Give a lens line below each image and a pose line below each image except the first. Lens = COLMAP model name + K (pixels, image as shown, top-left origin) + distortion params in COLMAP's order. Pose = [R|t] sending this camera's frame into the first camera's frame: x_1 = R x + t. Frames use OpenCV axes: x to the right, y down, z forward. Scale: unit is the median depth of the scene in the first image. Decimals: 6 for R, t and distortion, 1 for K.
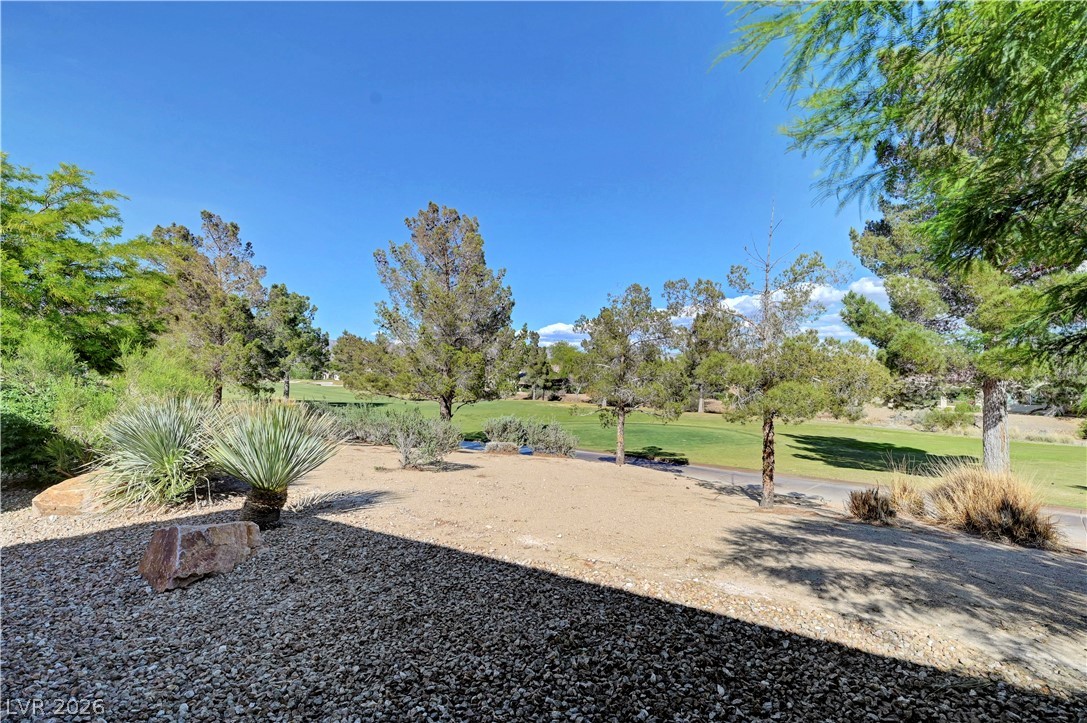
lens RADIAL K [[518.7, 0, 546.5], [0, 518.7, 367.1], [0, 0, 1]] dist [0.002154, 0.000195]
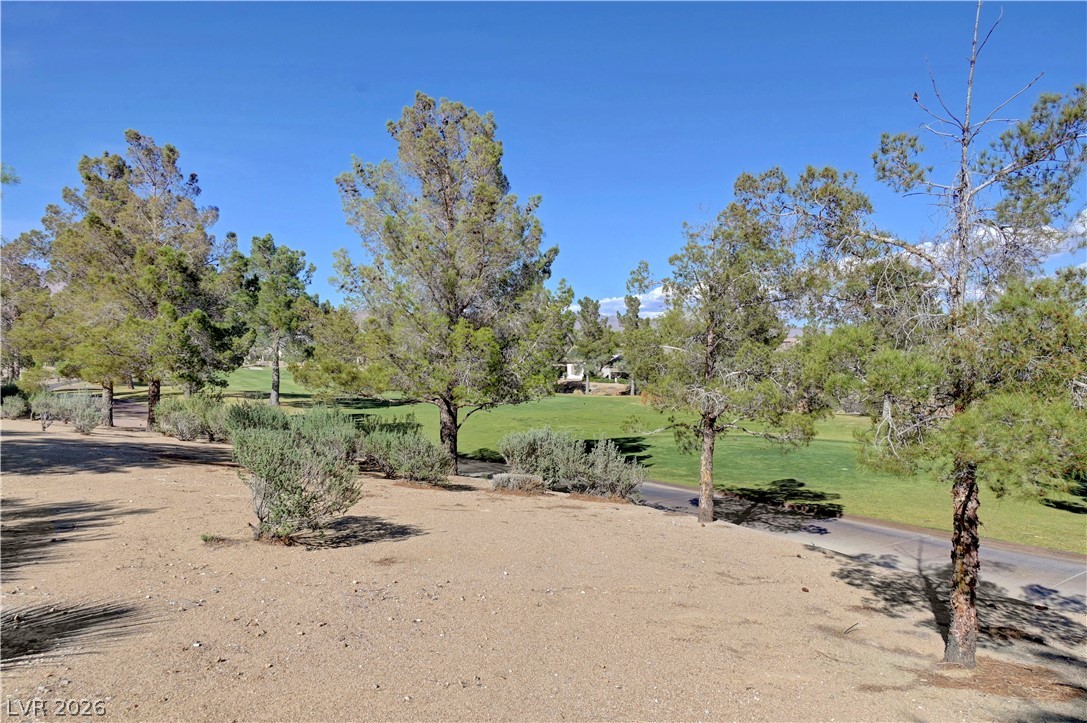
lens RADIAL K [[729.6, 0, 541.8], [0, 729.6, 355.1], [0, 0, 1]] dist [-0.003156, -0.001782]
pose [[0.987129, -0.000216, -0.159923, 0.066005], [0.001775, 0.999952, 0.009606, -0.003007], [0.159914, -0.009767, 0.987083, 0.126575]]
